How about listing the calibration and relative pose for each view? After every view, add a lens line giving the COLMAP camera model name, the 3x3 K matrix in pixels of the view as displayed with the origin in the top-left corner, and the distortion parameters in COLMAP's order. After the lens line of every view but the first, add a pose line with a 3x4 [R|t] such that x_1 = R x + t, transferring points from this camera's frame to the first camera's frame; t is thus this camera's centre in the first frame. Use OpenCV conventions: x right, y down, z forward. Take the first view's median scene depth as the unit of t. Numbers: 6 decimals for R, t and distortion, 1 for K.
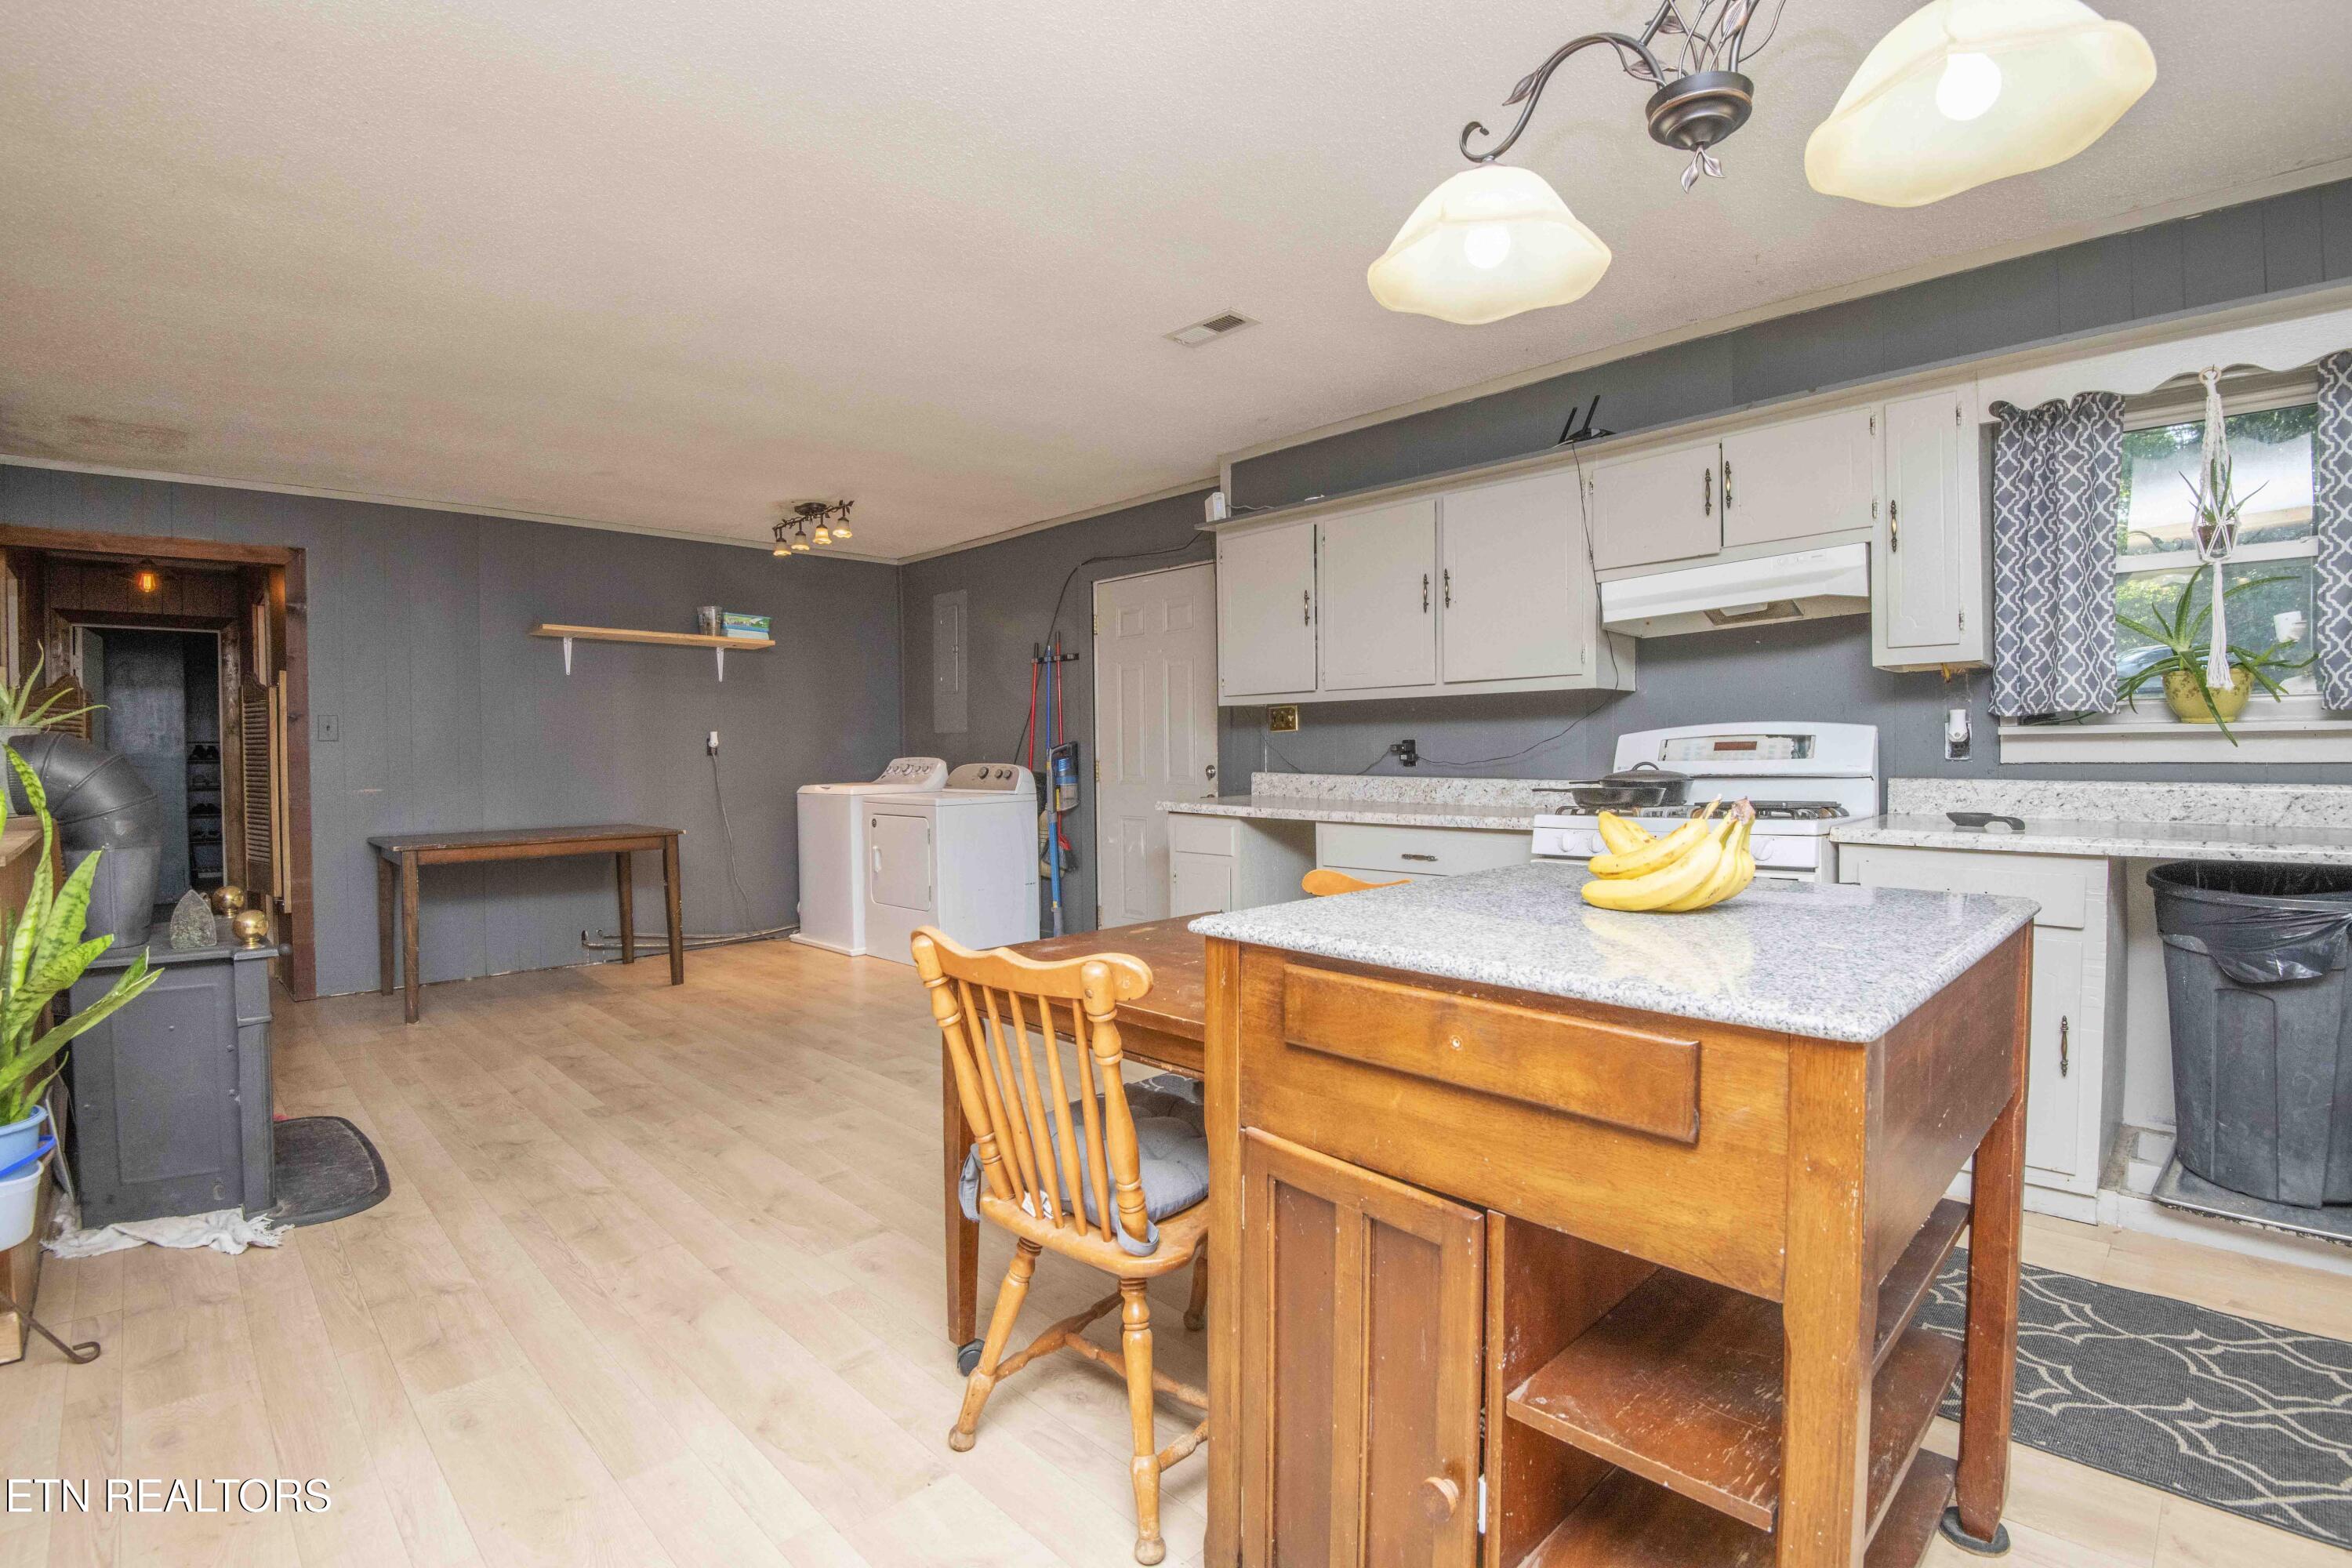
lens RADIAL K [[1071.4, 0, 1155.4], [0, 1071.4, 778.3], [0, 0, 1]] dist [0.000306, -0.033873]
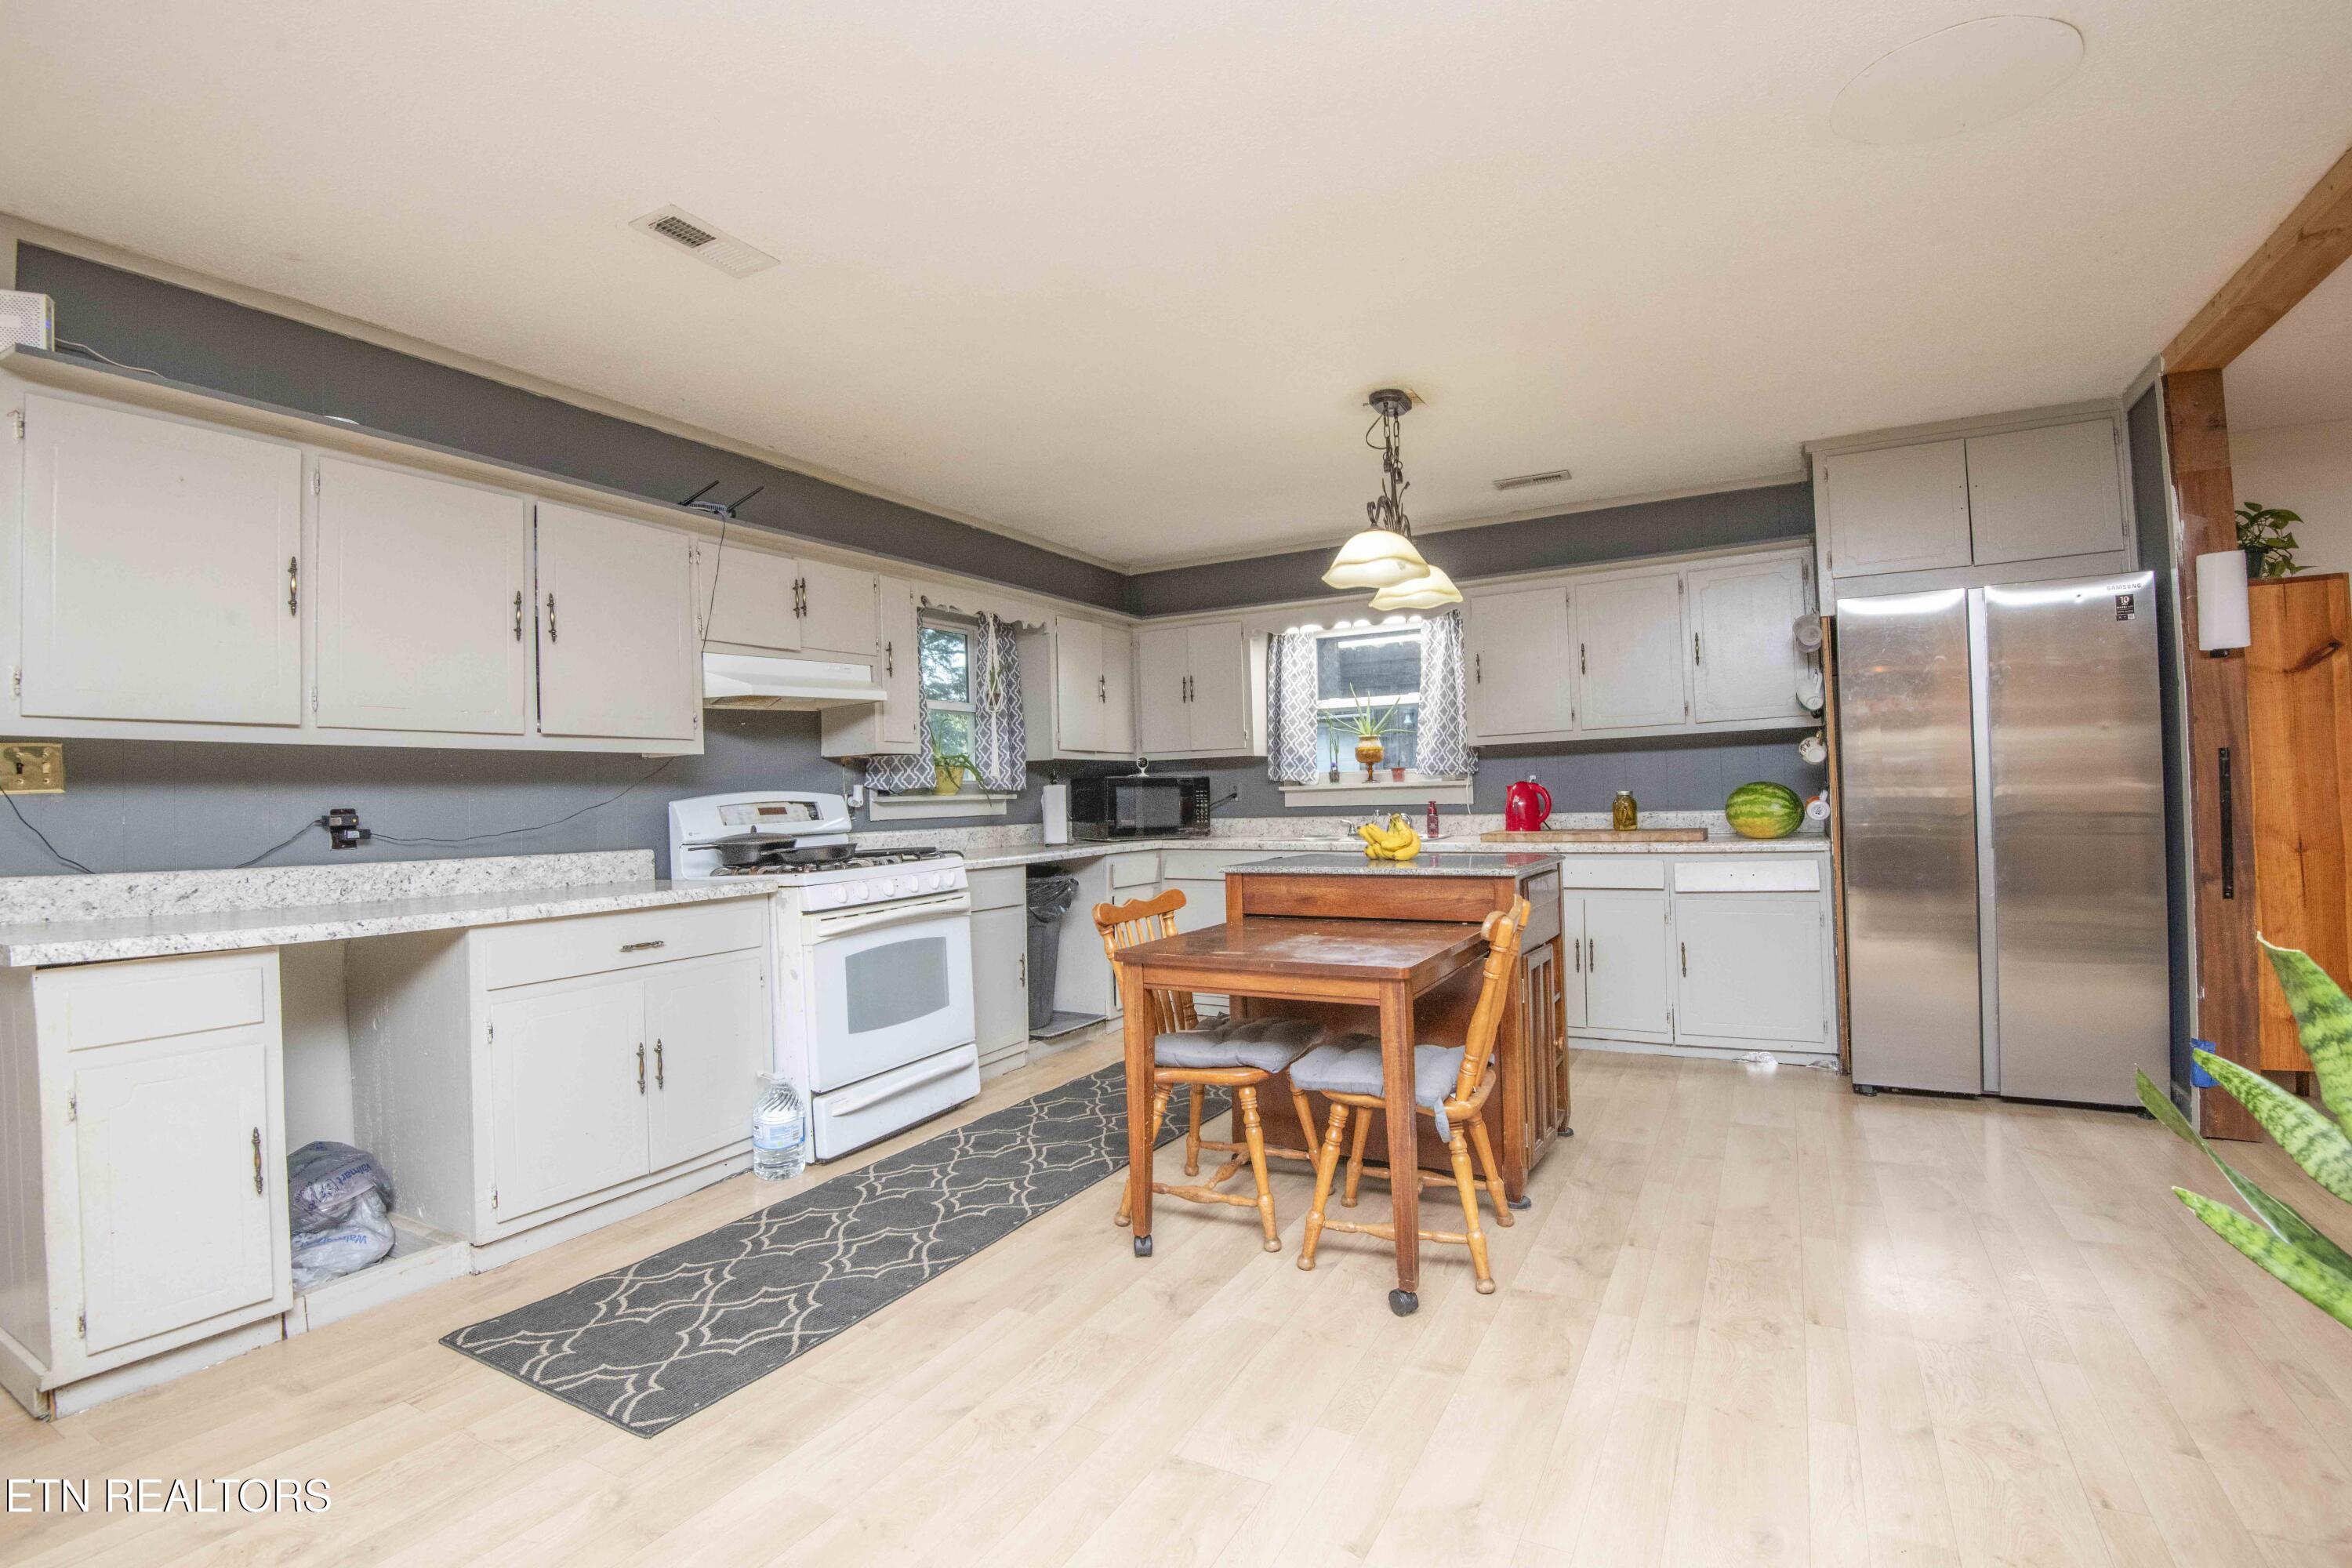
lens RADIAL K [[1092.9, 0, 1191.7], [0, 1092.9, 780.3], [0, 0, 1]] dist [-0.026127, -0.010604]
pose [[-0.303467, 0.034130, 0.952231, -0.588494], [0.055005, 0.998319, -0.018252, -0.013082], [-0.951253, 0.046839, -0.304834, 0.724646]]
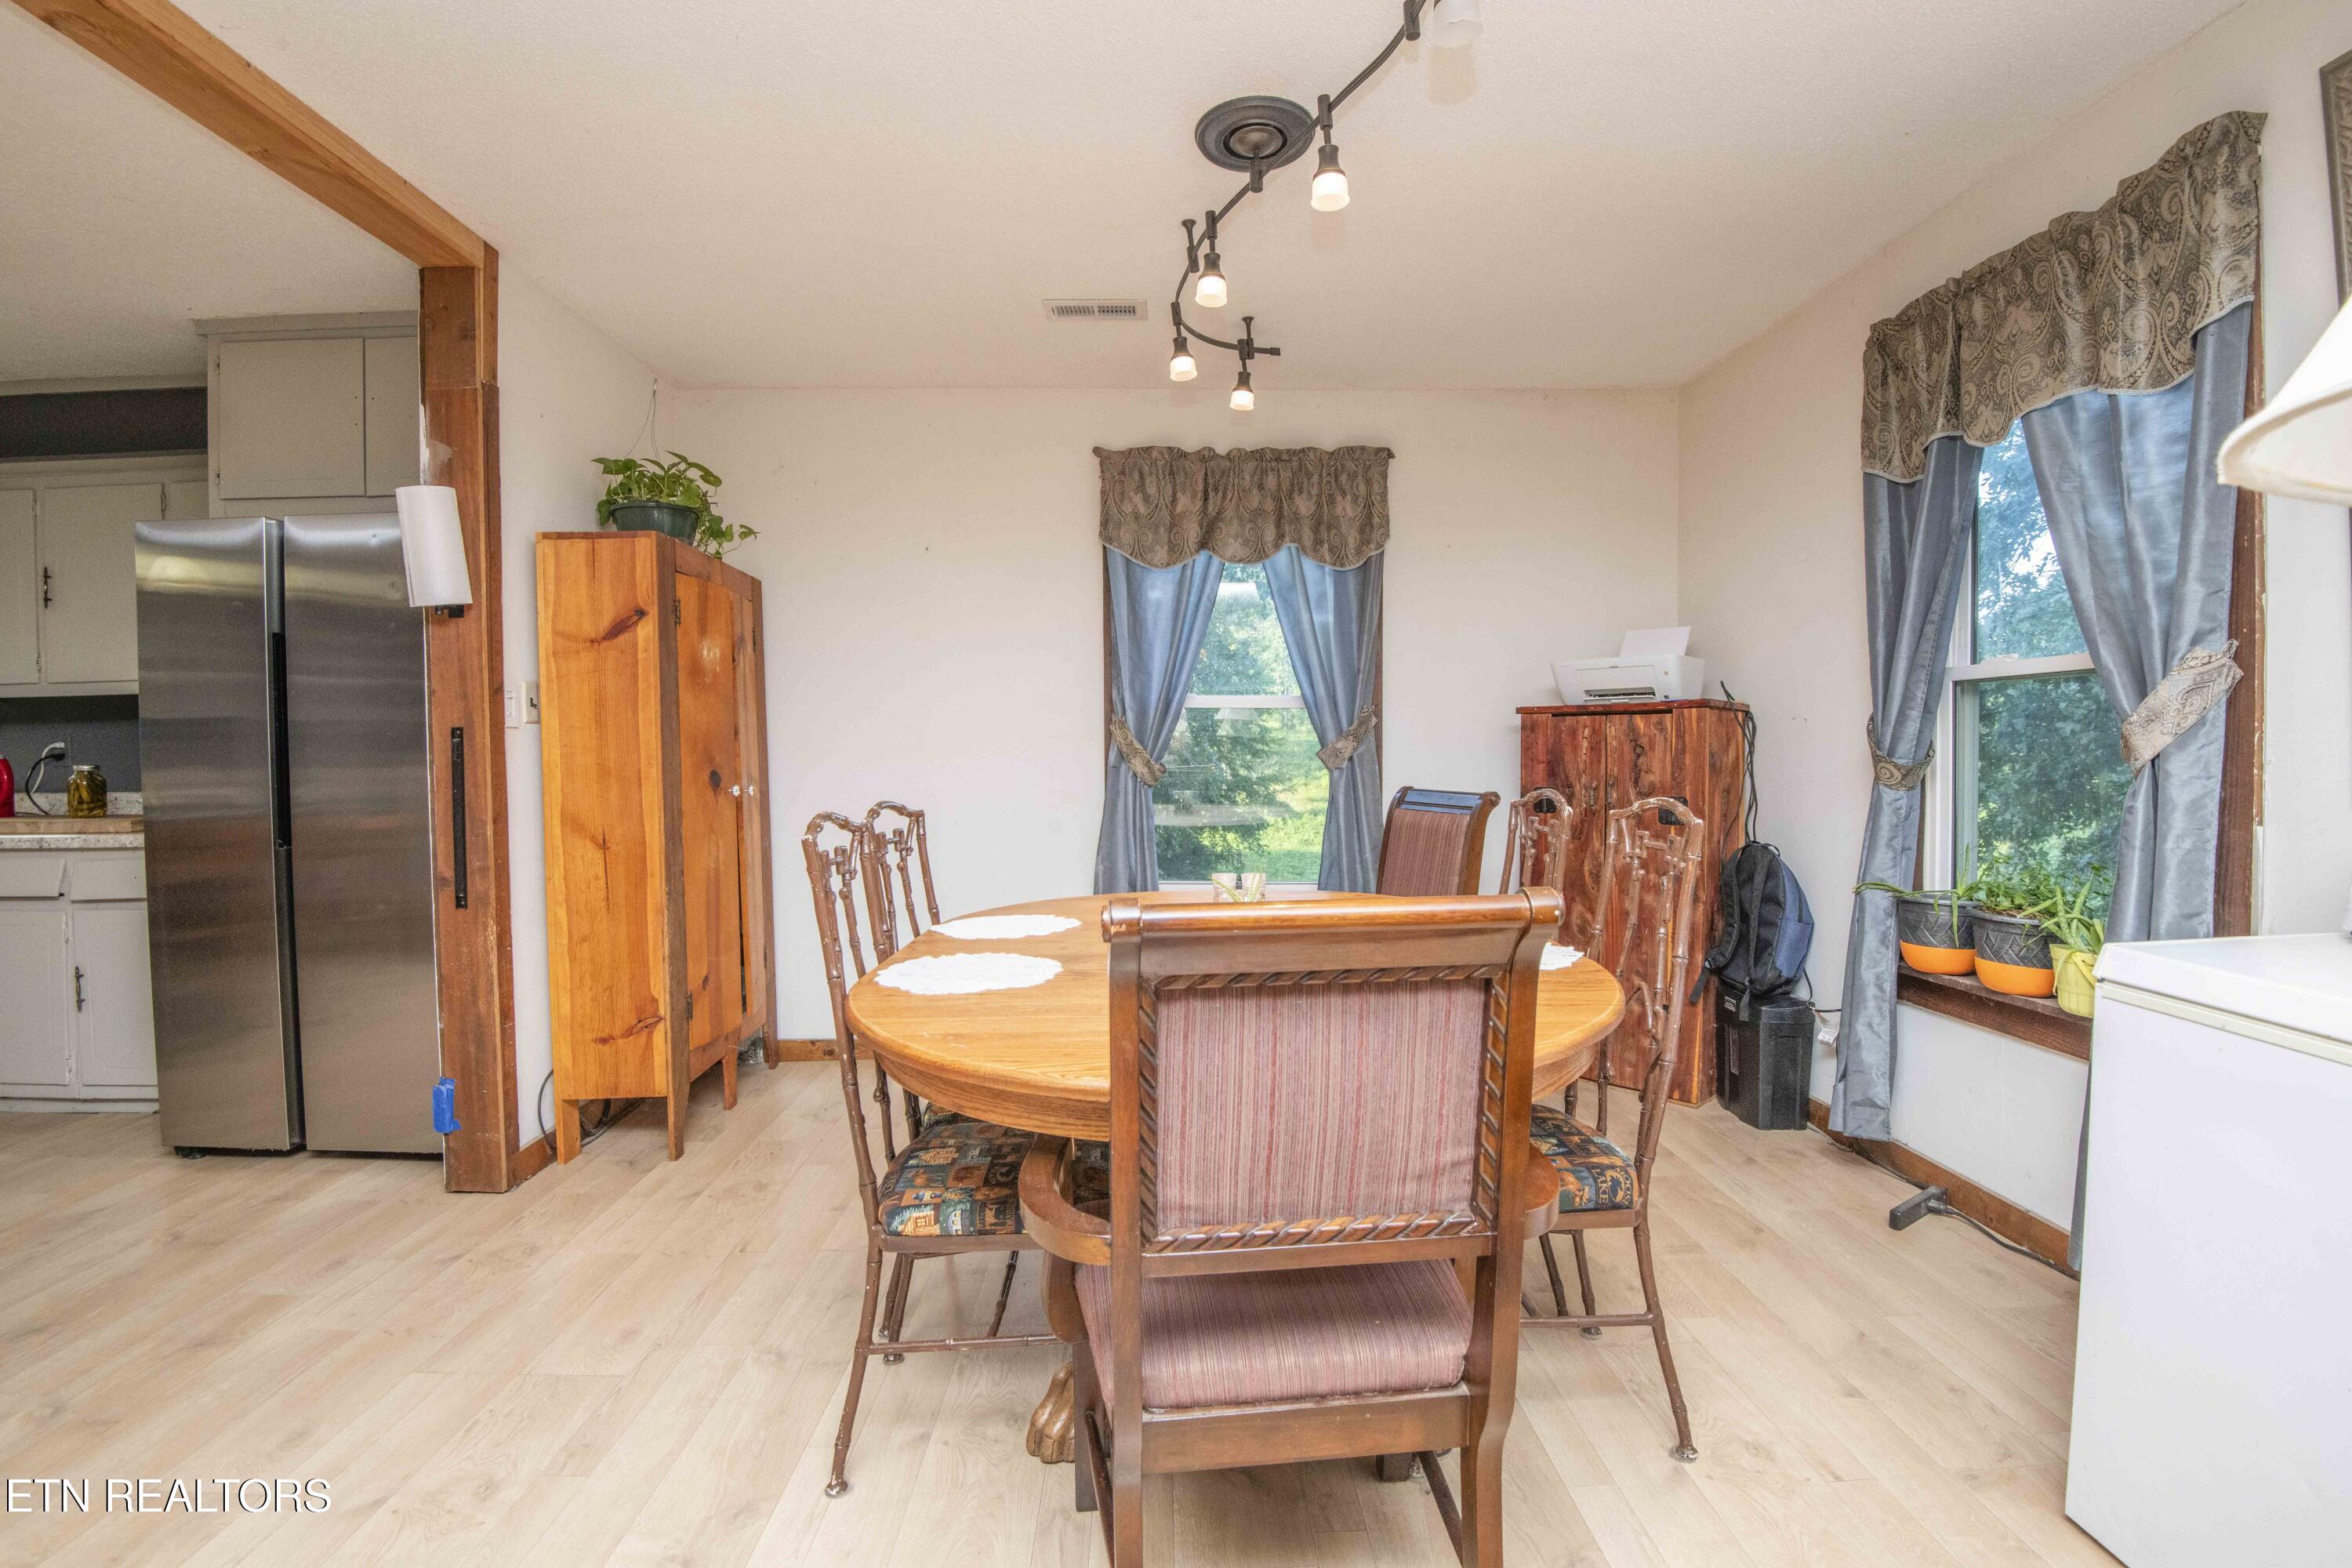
lens RADIAL K [[1084.6, 0, 1187.4], [0, 1084.6, 779.5], [0, 0, 1]] dist [-0.010641, -0.021609]
pose [[-0.734312, 0.000753, 0.678812, -0.851847], [0.034430, 0.998754, 0.036138, 0.014237], [-0.677939, 0.049908, -0.733422, -0.047736]]
